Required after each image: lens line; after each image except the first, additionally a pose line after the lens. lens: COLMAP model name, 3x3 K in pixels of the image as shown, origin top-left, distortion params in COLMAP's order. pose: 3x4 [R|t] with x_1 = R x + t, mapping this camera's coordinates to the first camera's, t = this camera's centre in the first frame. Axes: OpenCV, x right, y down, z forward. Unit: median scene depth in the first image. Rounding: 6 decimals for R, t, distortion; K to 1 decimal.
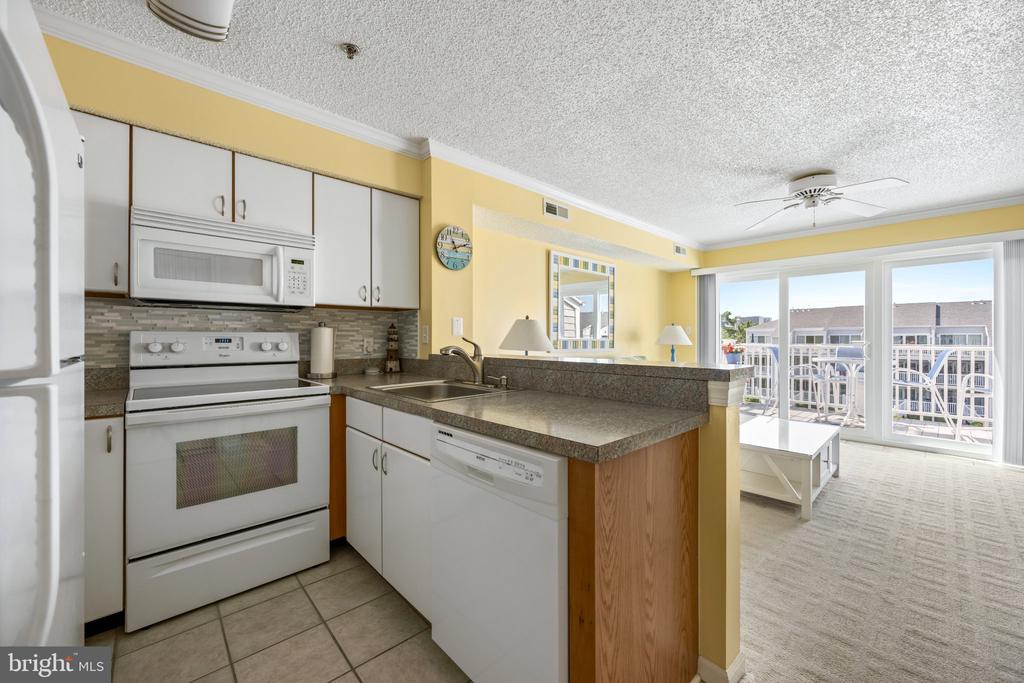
lens RADIAL K [[398.9, 0, 510.2], [0, 398.9, 339.8], [0, 0, 1]] dist [0.000161, 0.000214]
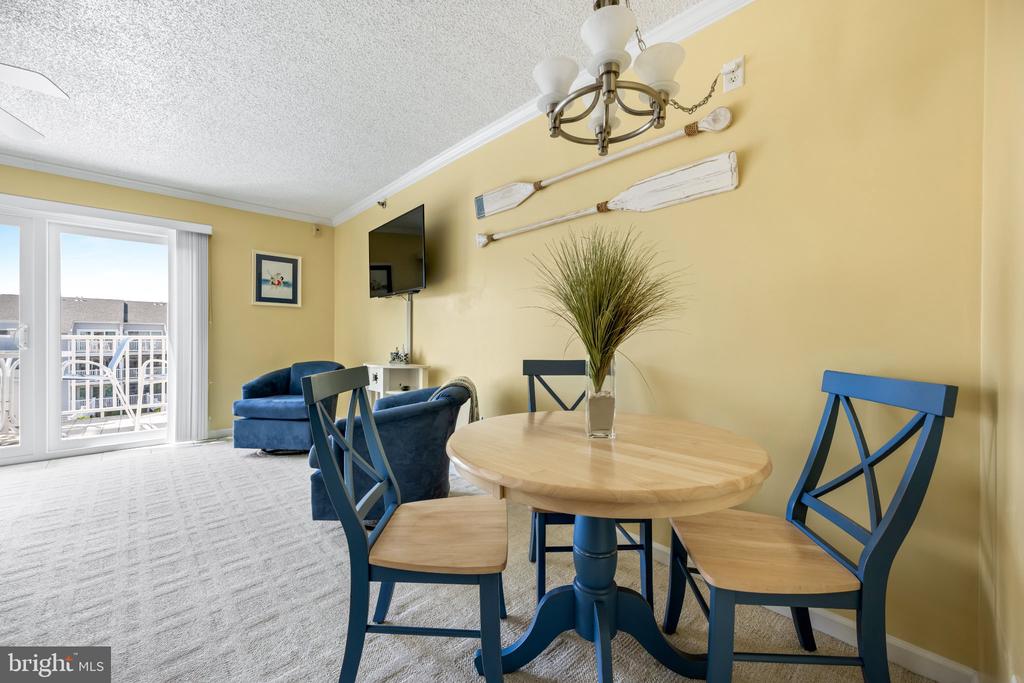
lens RADIAL K [[398.9, 0, 510.2], [0, 398.9, 339.8], [0, 0, 1]] dist [0.000161, 0.000214]
pose [[-0.014835, -0.003131, 0.999885, 0.216194], [-0.003038, 0.999991, 0.003087, 0.040245], [-0.999885, -0.002991, -0.014845, 0.171877]]
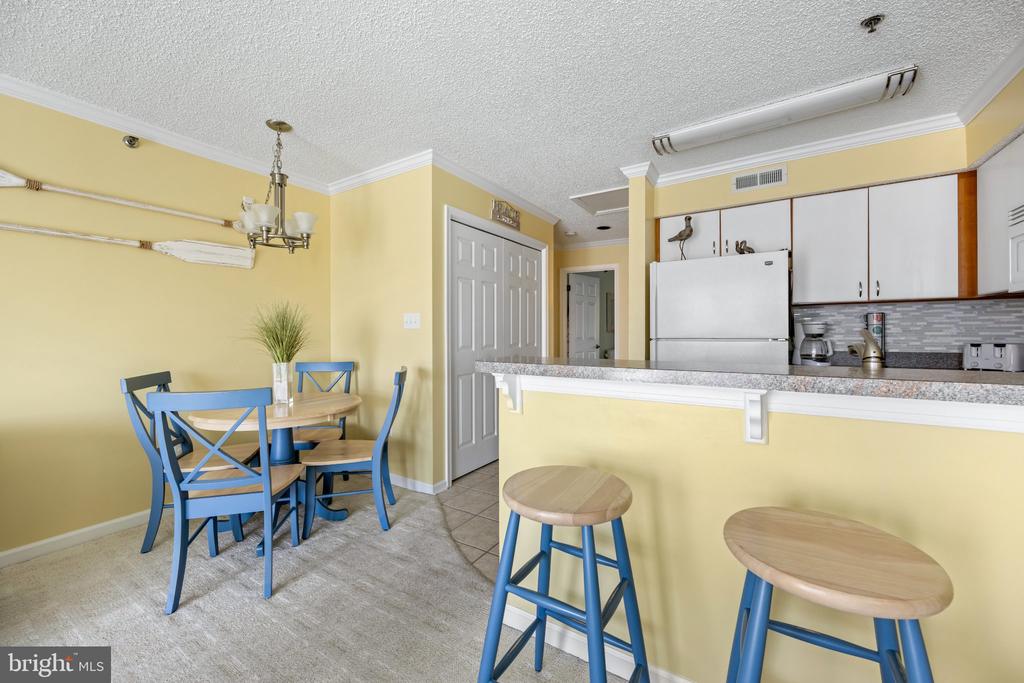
lens RADIAL K [[404.3, 0, 510.6], [0, 404.3, 330.8], [0, 0, 1]] dist [0.000186, -0.000168]
pose [[-0.966686, 0.003898, -0.255936, 0.383270], [0.004095, 0.999992, -0.000233, -0.004677], [0.255933, -0.001274, -0.966694, 0.977484]]
